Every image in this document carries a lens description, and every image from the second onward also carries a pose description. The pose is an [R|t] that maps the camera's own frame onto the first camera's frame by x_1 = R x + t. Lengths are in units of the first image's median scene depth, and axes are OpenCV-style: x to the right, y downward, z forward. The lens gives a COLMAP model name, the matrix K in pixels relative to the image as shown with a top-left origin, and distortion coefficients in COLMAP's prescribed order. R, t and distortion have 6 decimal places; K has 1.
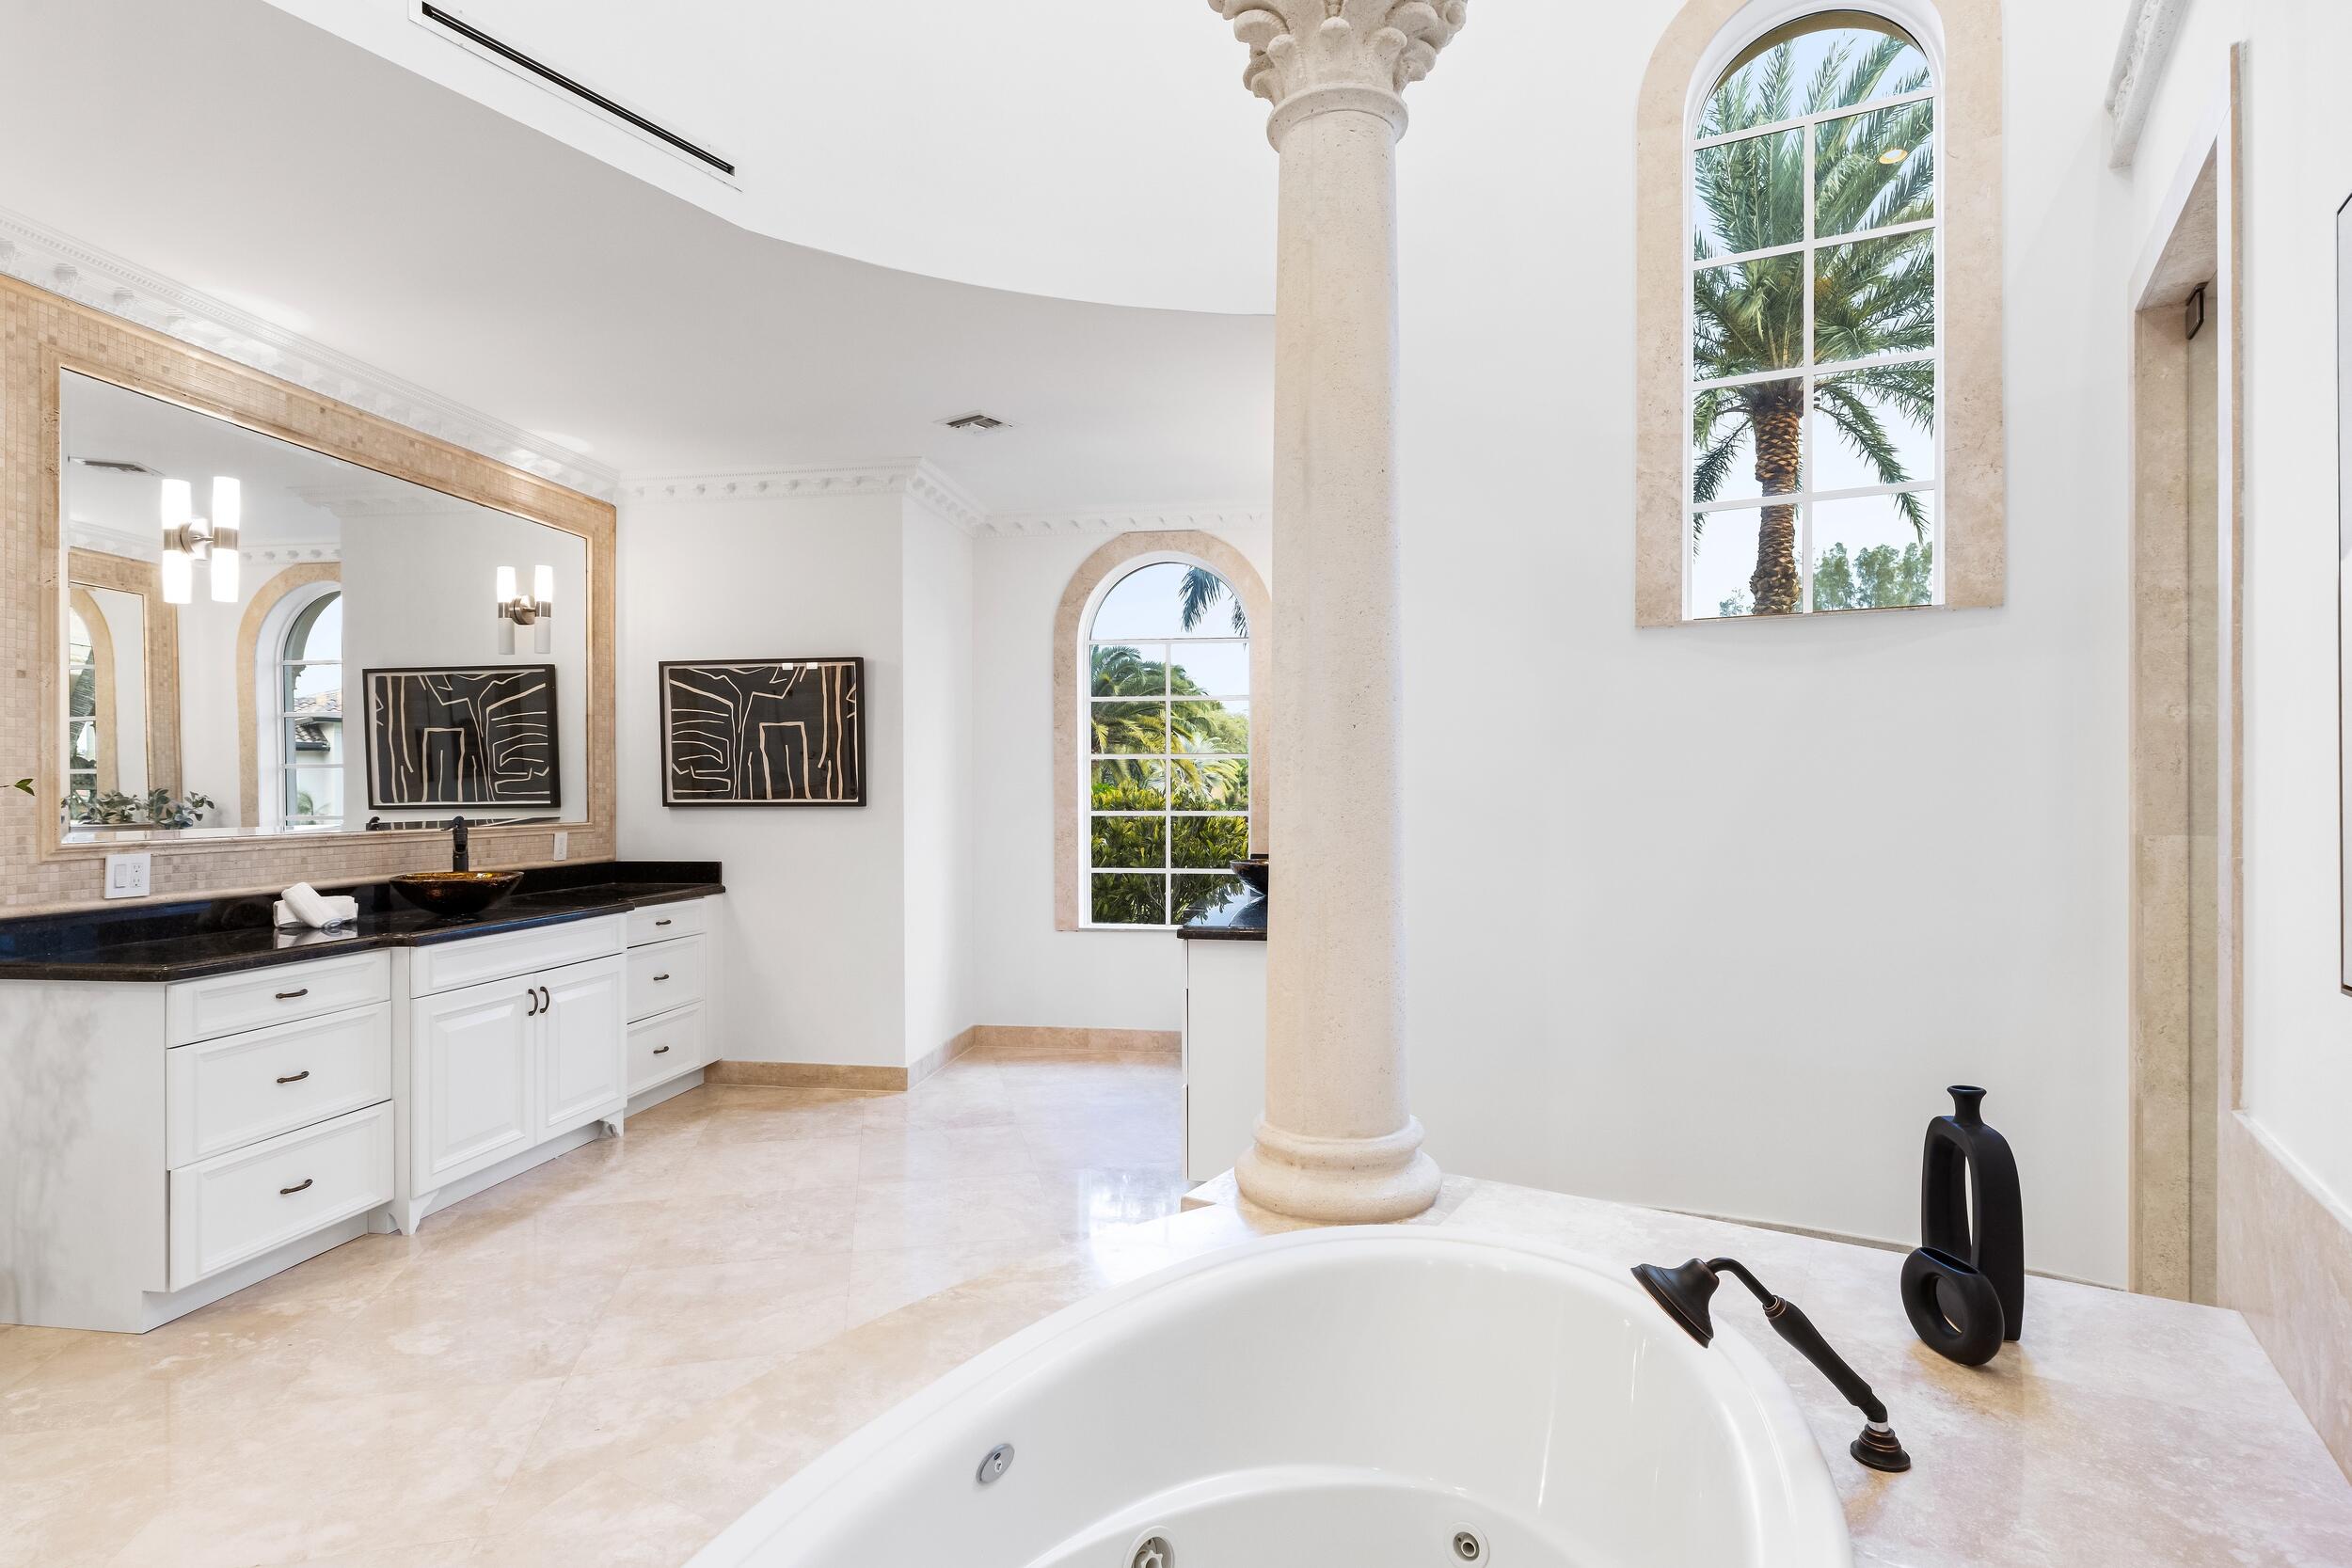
lens RADIAL K [[1198.6, 0, 1169.6], [0, 1198.6, 784.8], [0, 0, 1]] dist [0.003458, -0.002440]
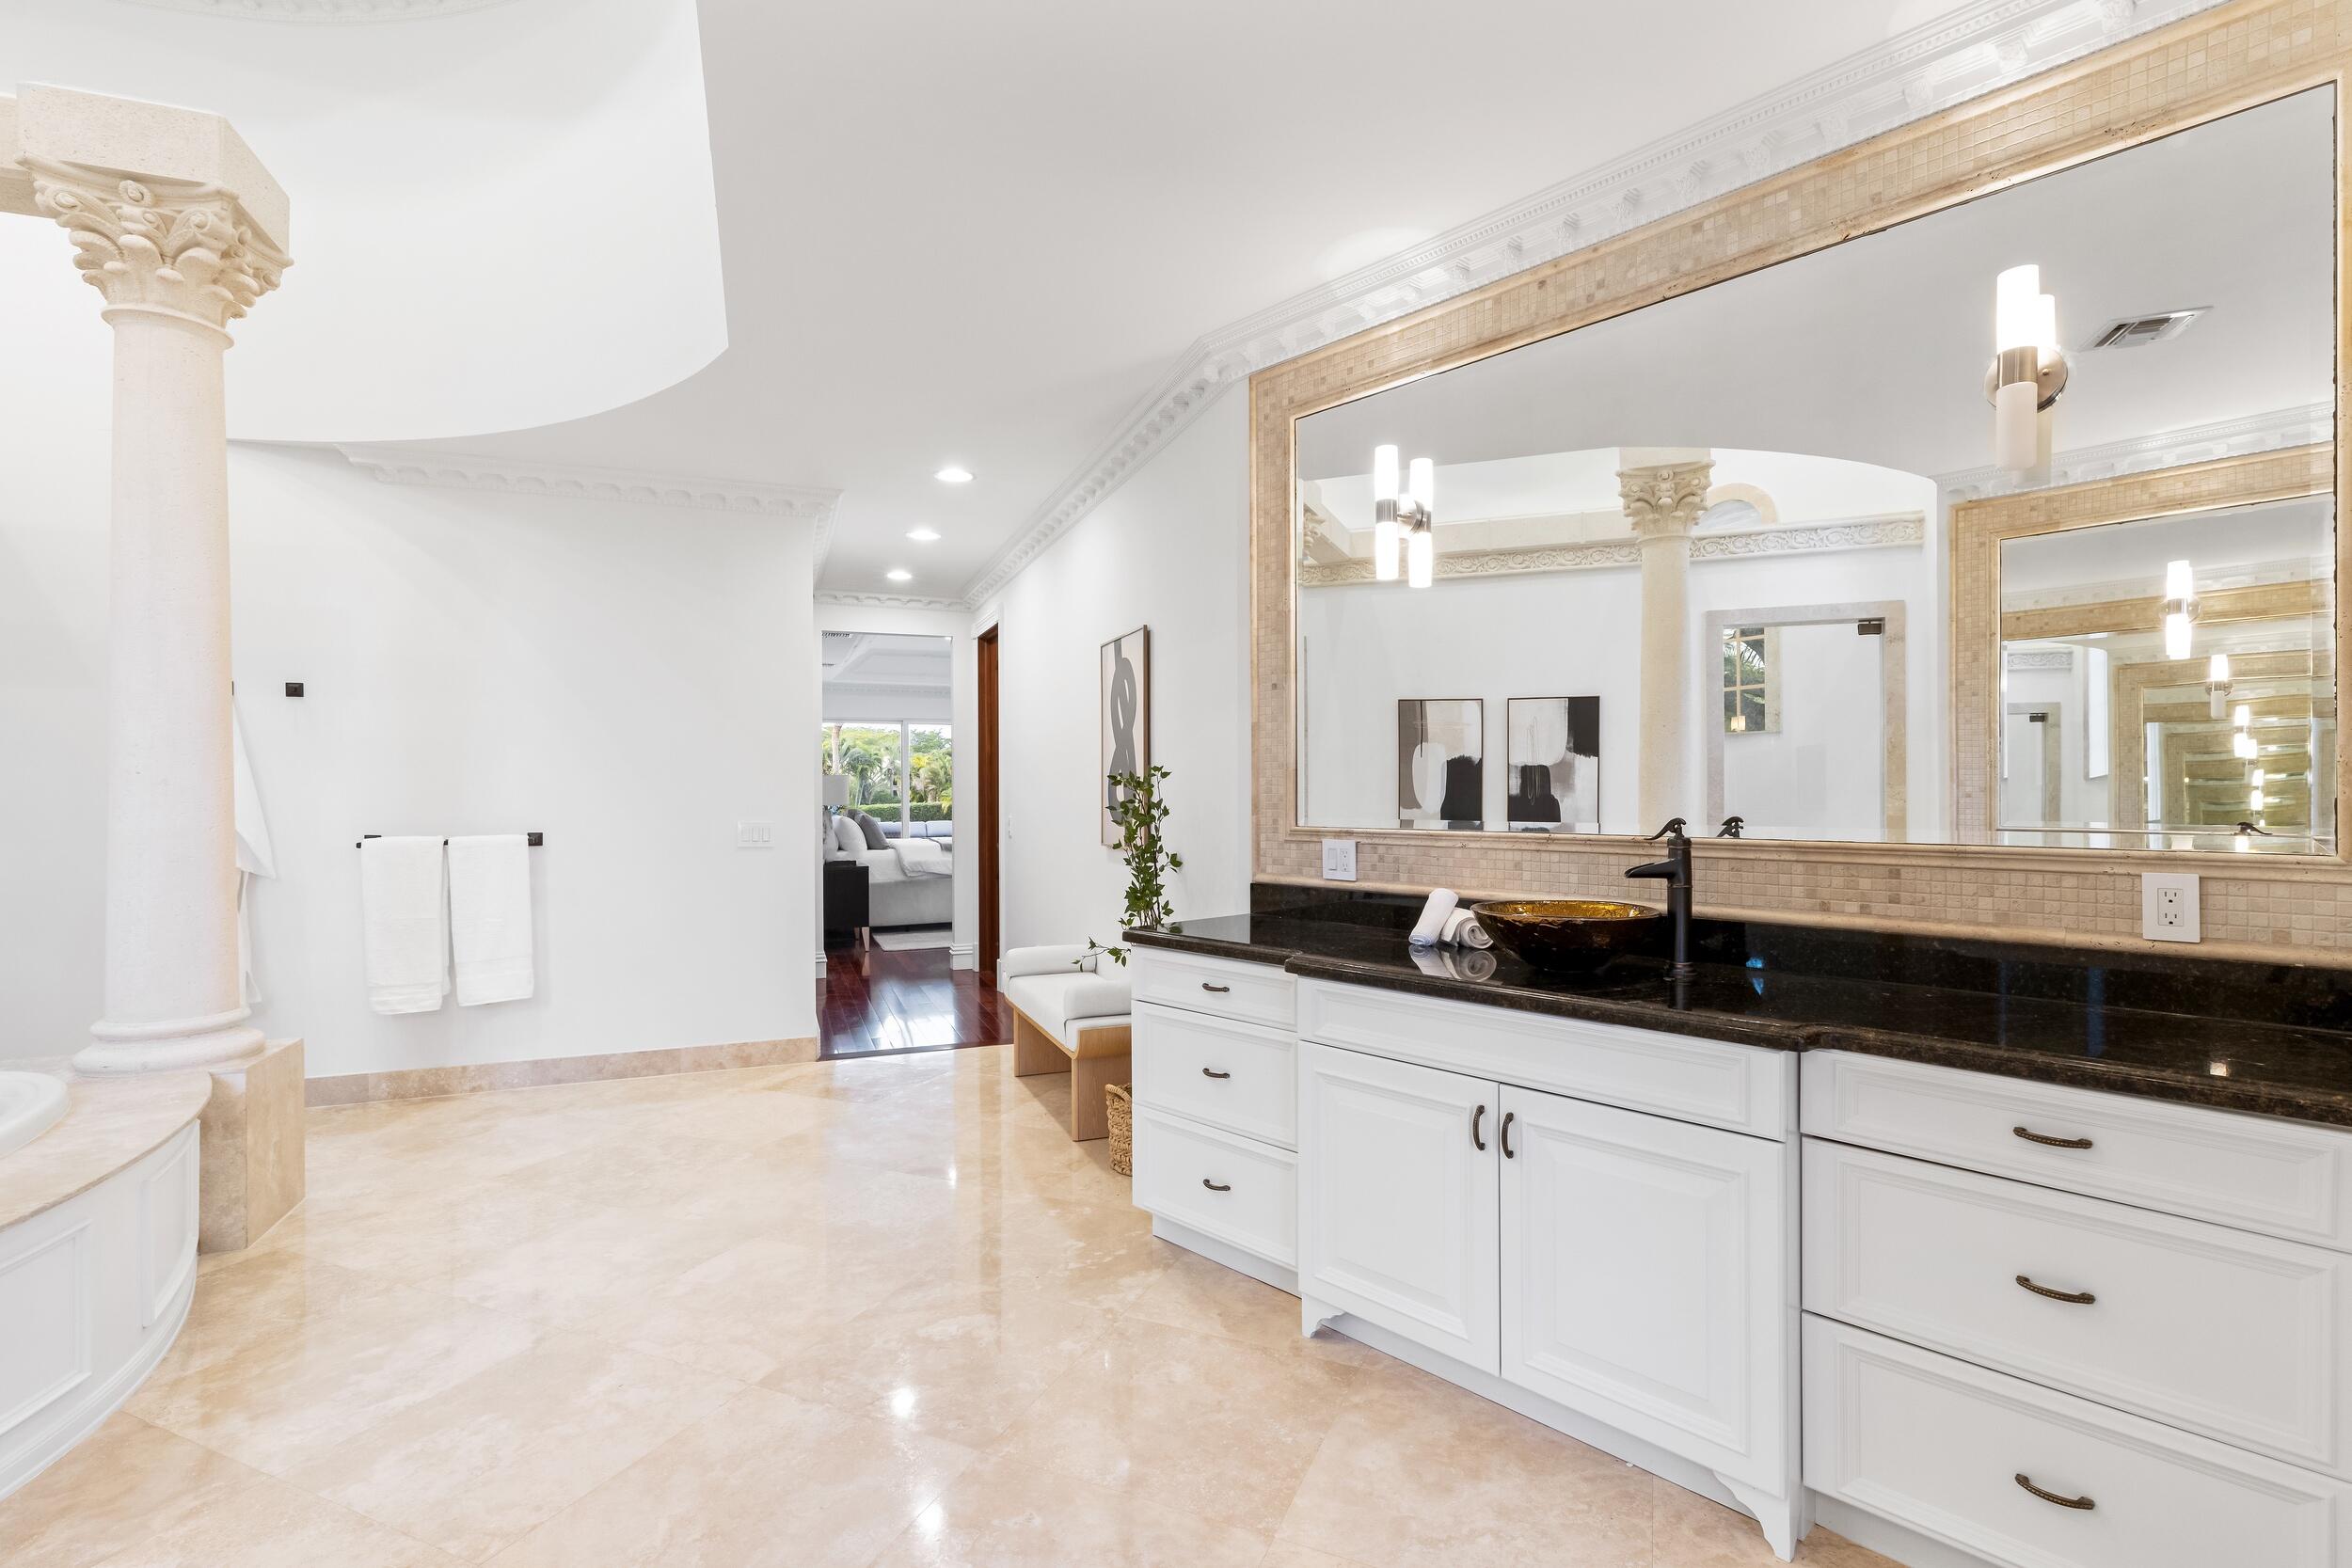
lens RADIAL K [[1071.1, 0, 1177.7], [0, 1071.1, 797.4], [0, 0, 1]] dist [0.003558, 0.000500]
pose [[-0.601538, 0.006574, -0.798817, -0.012882], [0.006975, 0.999971, 0.002977, 0.012840], [0.798814, -0.003781, -0.601566, 1.160619]]
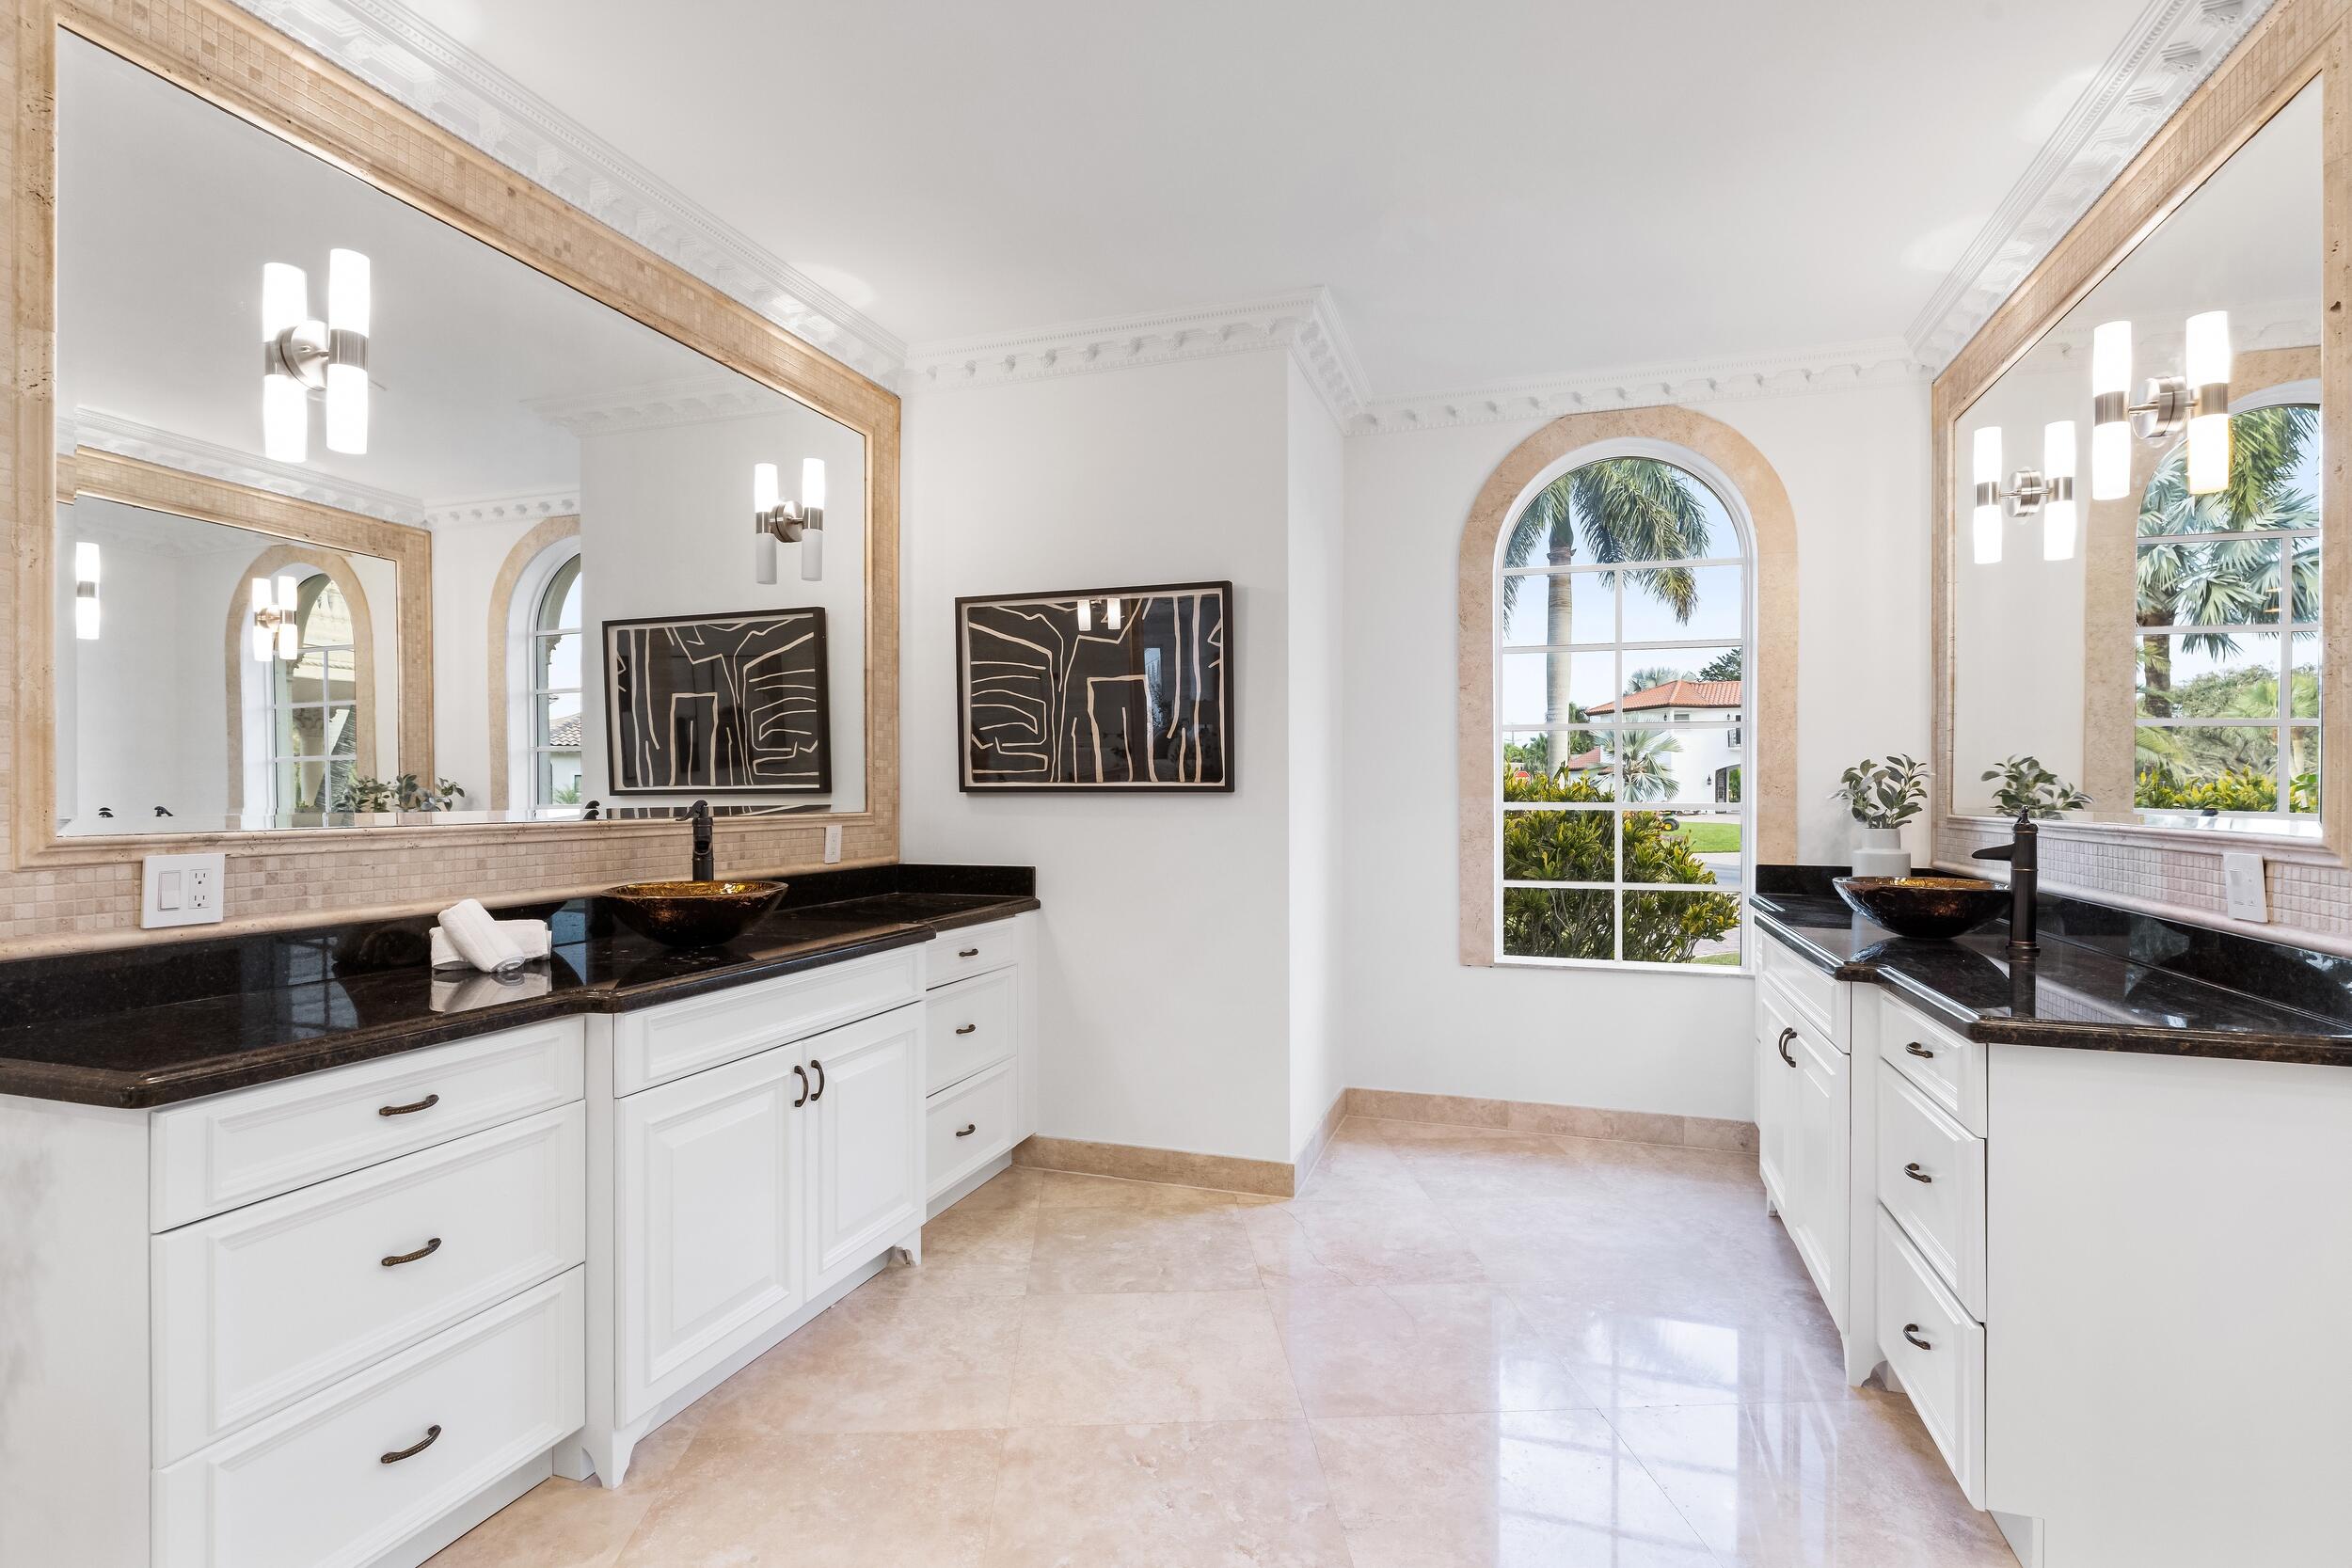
lens RADIAL K [[1152.9, 0, 1173.8], [0, 1152.9, 786.0], [0, 0, 1]] dist [-0.003704, 0.001598]
pose [[0.985808, 0.002316, -0.167861, -0.220013], [-0.002194, 0.999997, 0.000917, 0.017302], [0.167863, -0.000536, 0.985810, 0.405330]]
